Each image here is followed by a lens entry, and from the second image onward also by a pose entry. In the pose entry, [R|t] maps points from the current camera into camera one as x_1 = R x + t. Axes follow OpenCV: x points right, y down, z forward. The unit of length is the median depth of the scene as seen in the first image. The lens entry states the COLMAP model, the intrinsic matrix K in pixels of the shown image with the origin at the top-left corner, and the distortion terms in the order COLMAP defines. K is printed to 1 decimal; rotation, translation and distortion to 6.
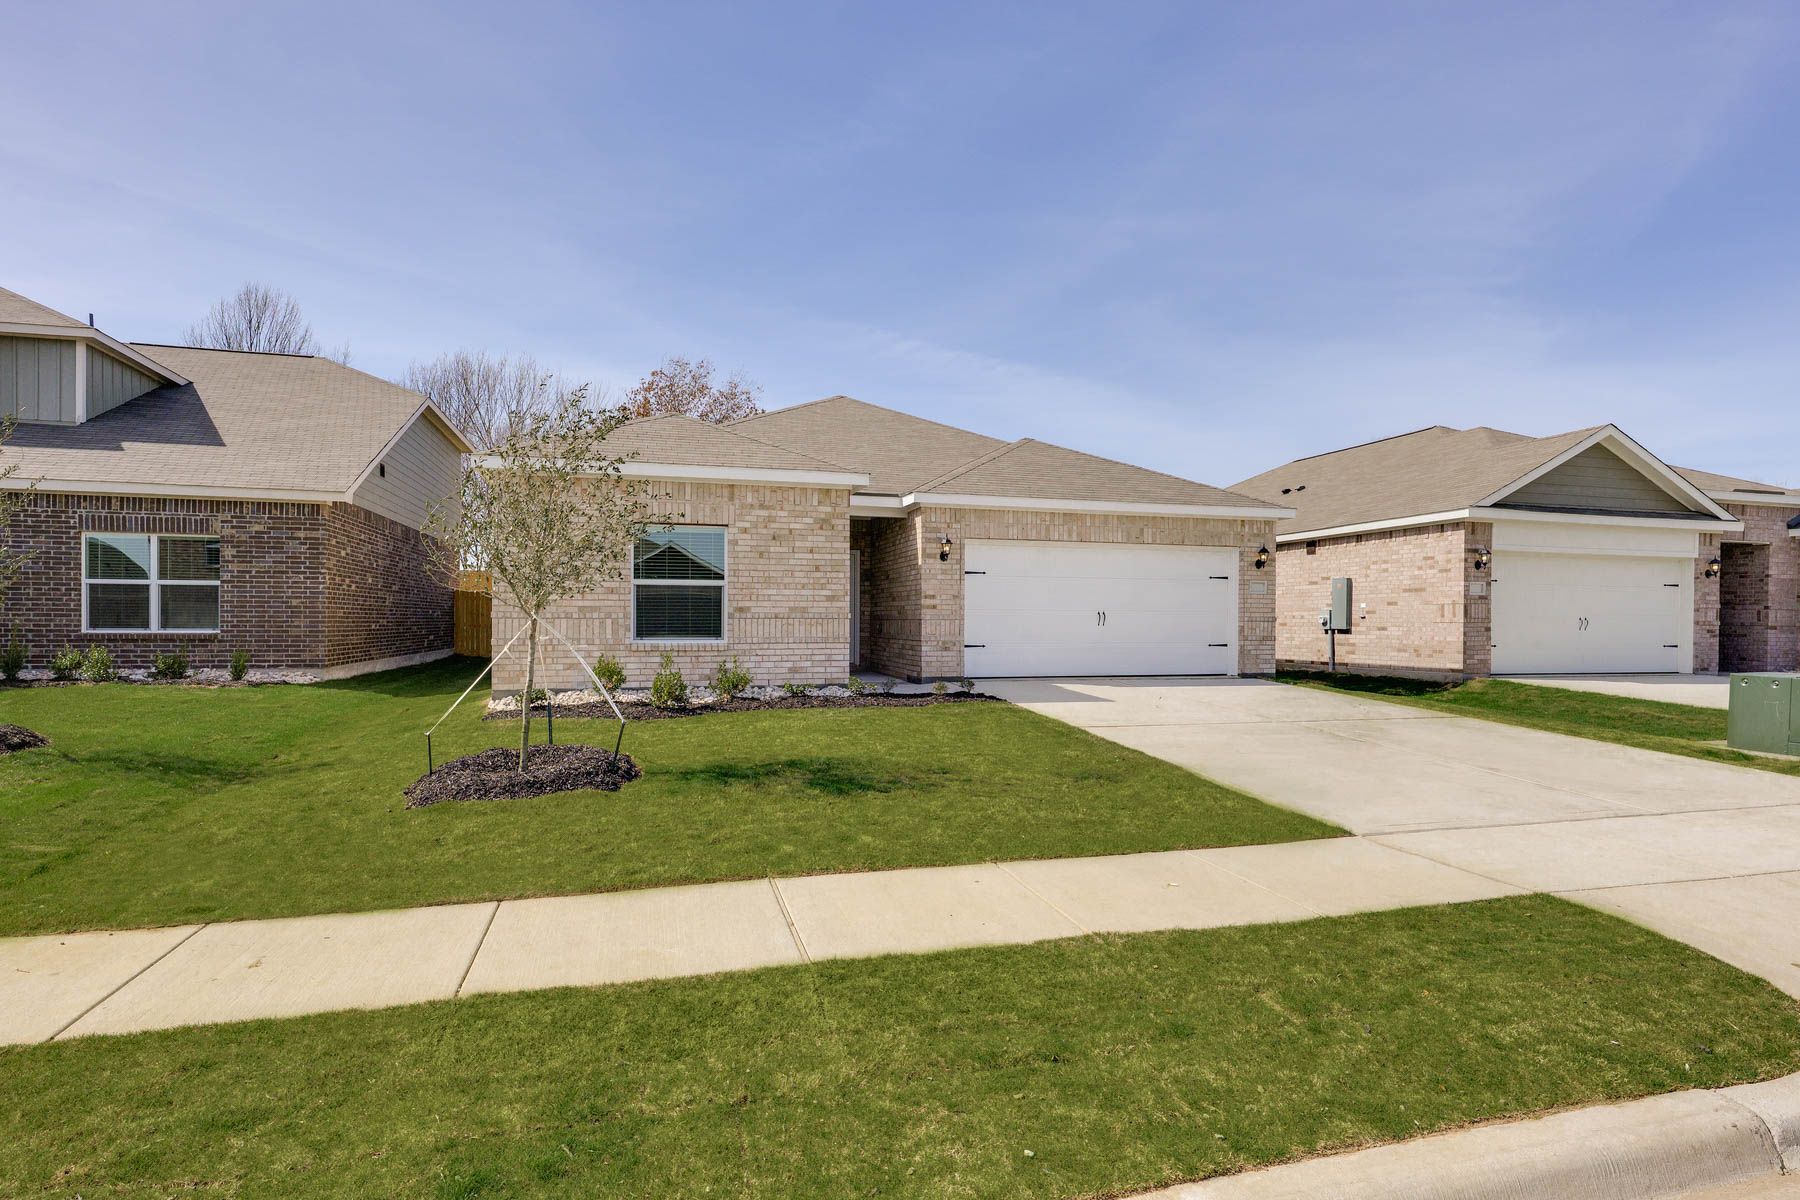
lens RADIAL K [[903.6, 0, 896.4], [0, 903.6, 616.3], [0, 0, 1]] dist [-0.000550, -0.001090]
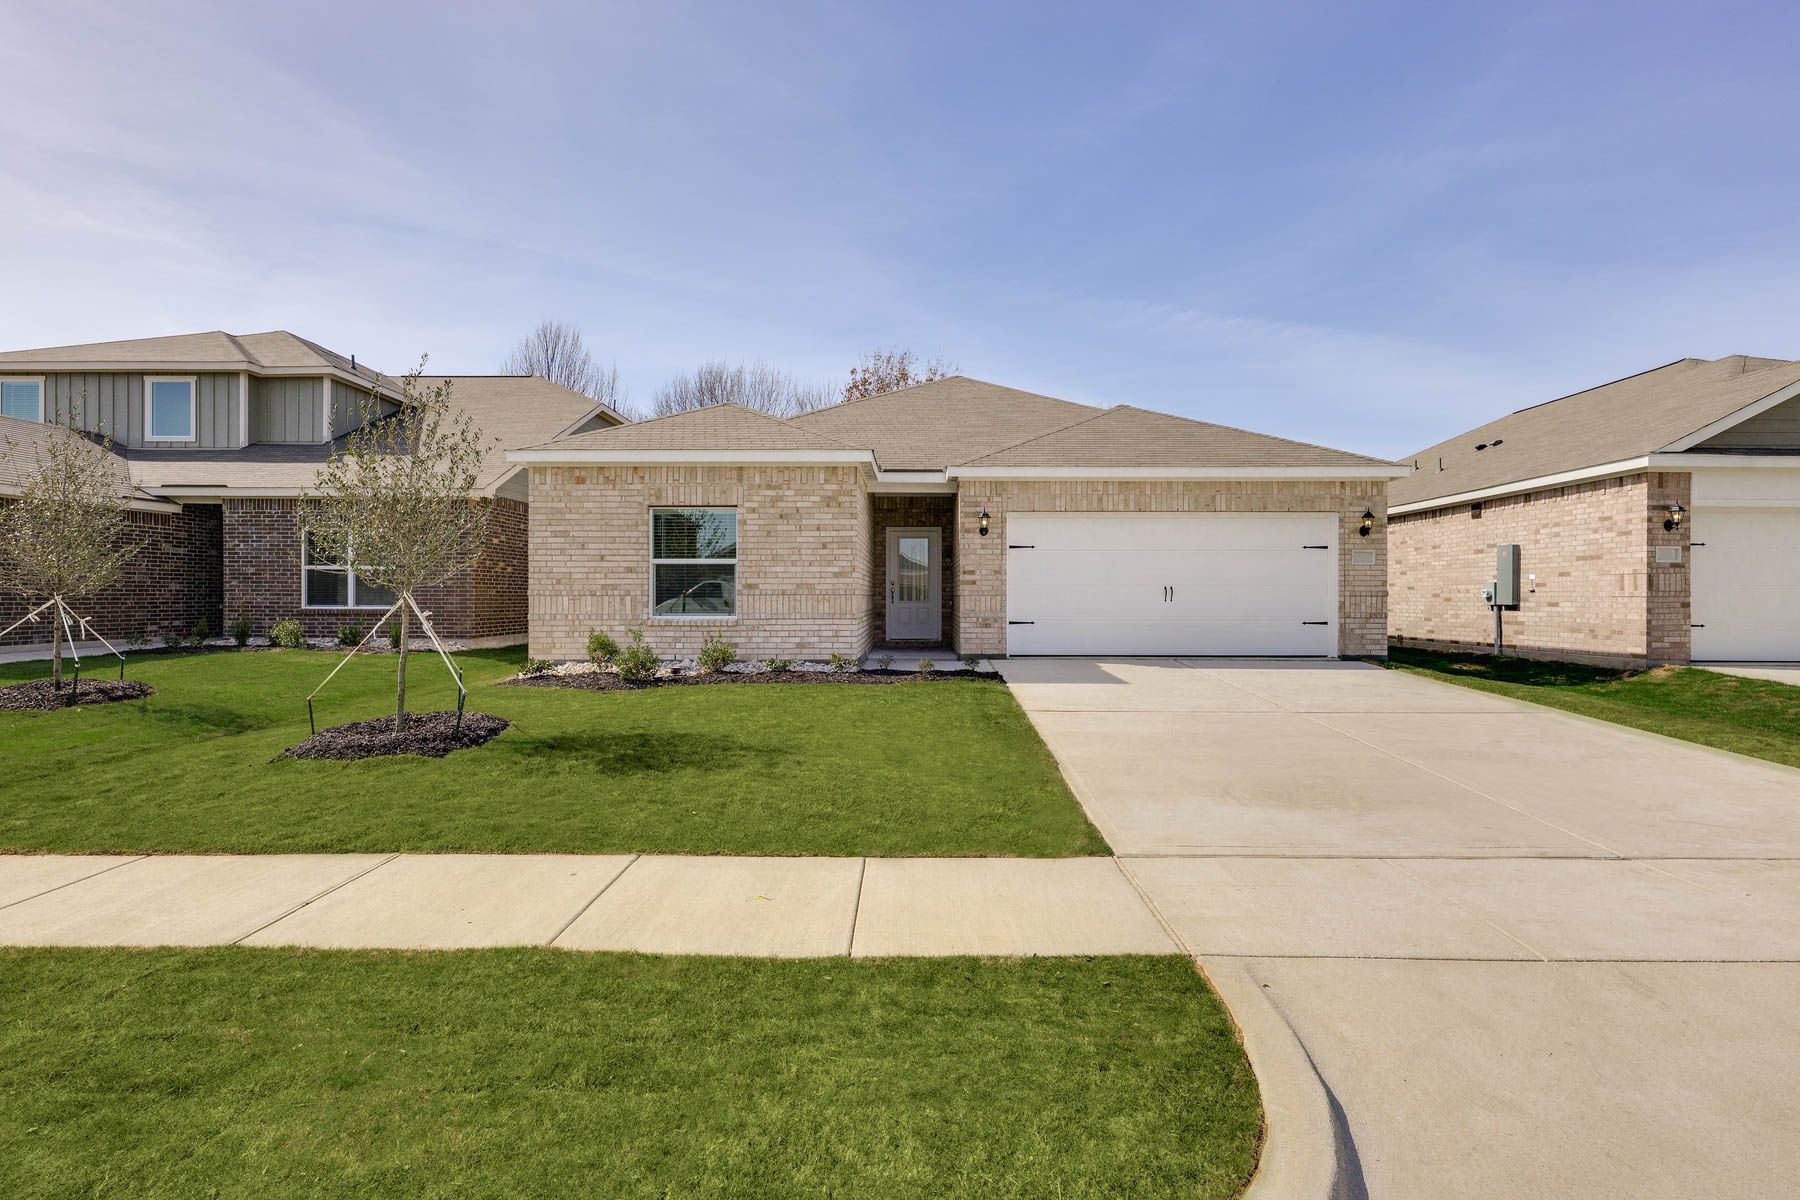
lens RADIAL K [[862.1, 0, 901.3], [0, 862.1, 592.2], [0, 0, 1]] dist [-0.002085, 0.001239]
pose [[0.960307, -0.005017, -0.278899, 0.218587], [0.004669, 0.999987, -0.001912, 0.001399], [0.278905, 0.000534, 0.960319, 0.077517]]
